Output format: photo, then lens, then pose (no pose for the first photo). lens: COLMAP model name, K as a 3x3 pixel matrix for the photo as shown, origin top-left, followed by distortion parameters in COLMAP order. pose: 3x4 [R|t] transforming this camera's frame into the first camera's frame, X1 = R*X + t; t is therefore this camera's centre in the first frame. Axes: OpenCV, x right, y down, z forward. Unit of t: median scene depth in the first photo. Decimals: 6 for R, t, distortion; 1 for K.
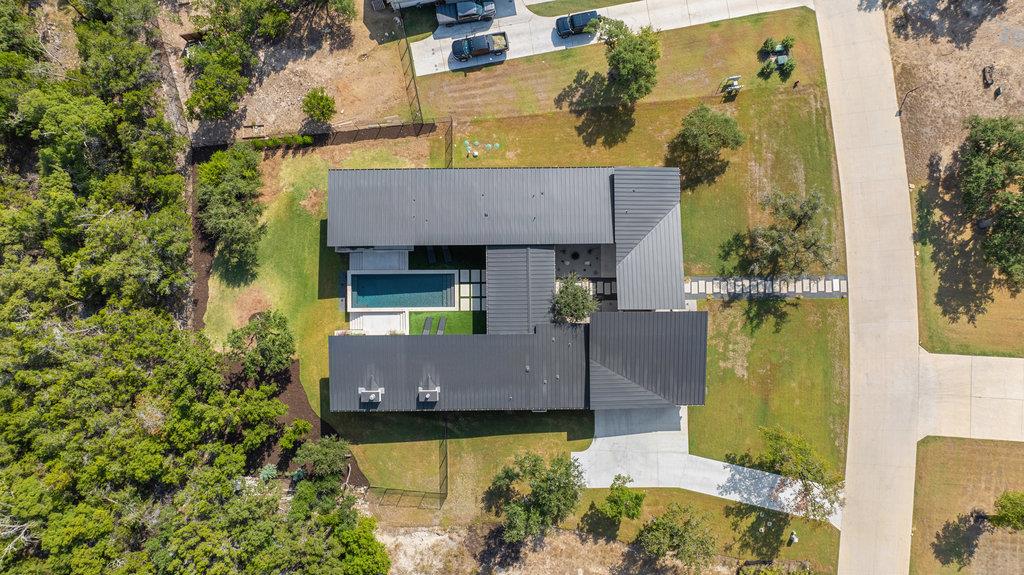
lens RADIAL K [[737.3, 0, 512.0], [0, 737.3, 287.5], [0, 0, 1]] dist [-0.013671, 0.002686]
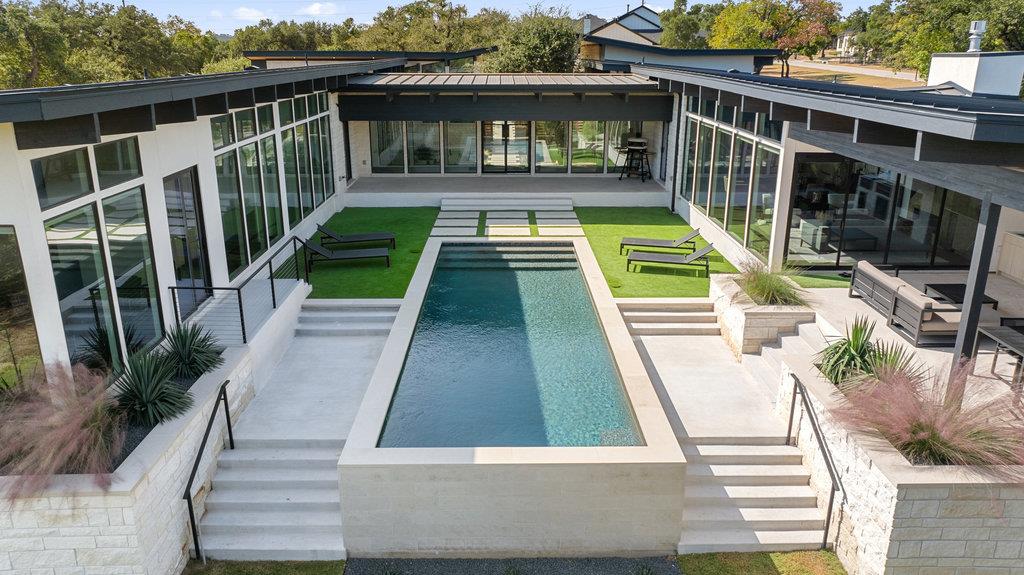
lens RADIAL K [[737.3, 0, 512.0], [0, 737.3, 287.5], [0, 0, 1]] dist [-0.013671, 0.002686]
pose [[-0.000571, -0.294809, 0.955556, -0.326920], [0.999768, 0.020412, 0.006895, 0.003624], [-0.021538, 0.955338, 0.294729, 0.939284]]
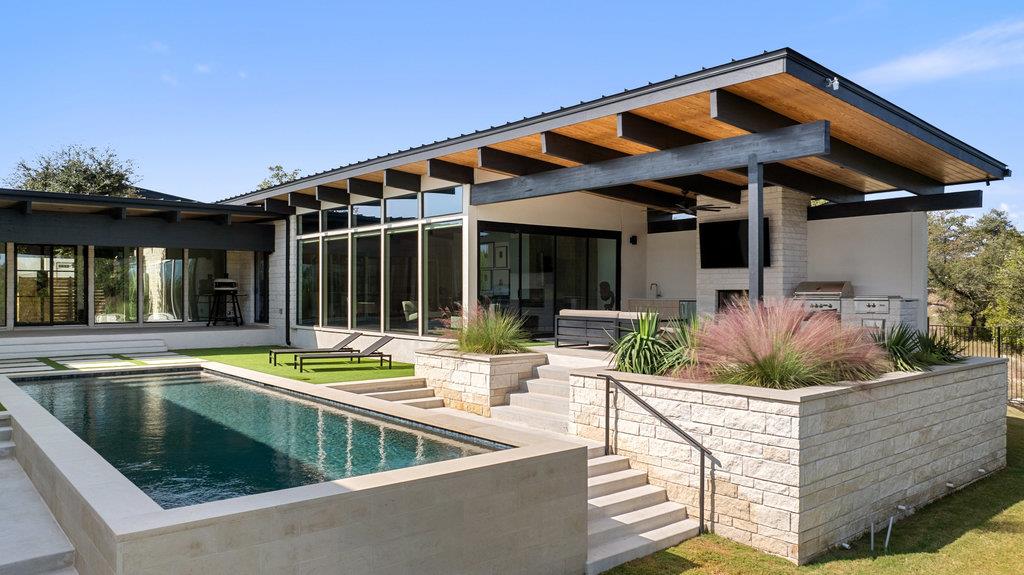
lens RADIAL K [[737.3, 0, 512.0], [0, 737.3, 287.5], [0, 0, 1]] dist [-0.013671, 0.002686]
pose [[-0.627869, 0.011824, 0.778229, -0.291423], [0.778270, 0.020798, 0.627586, -0.036214], [-0.008765, 0.999714, -0.022260, 0.982024]]
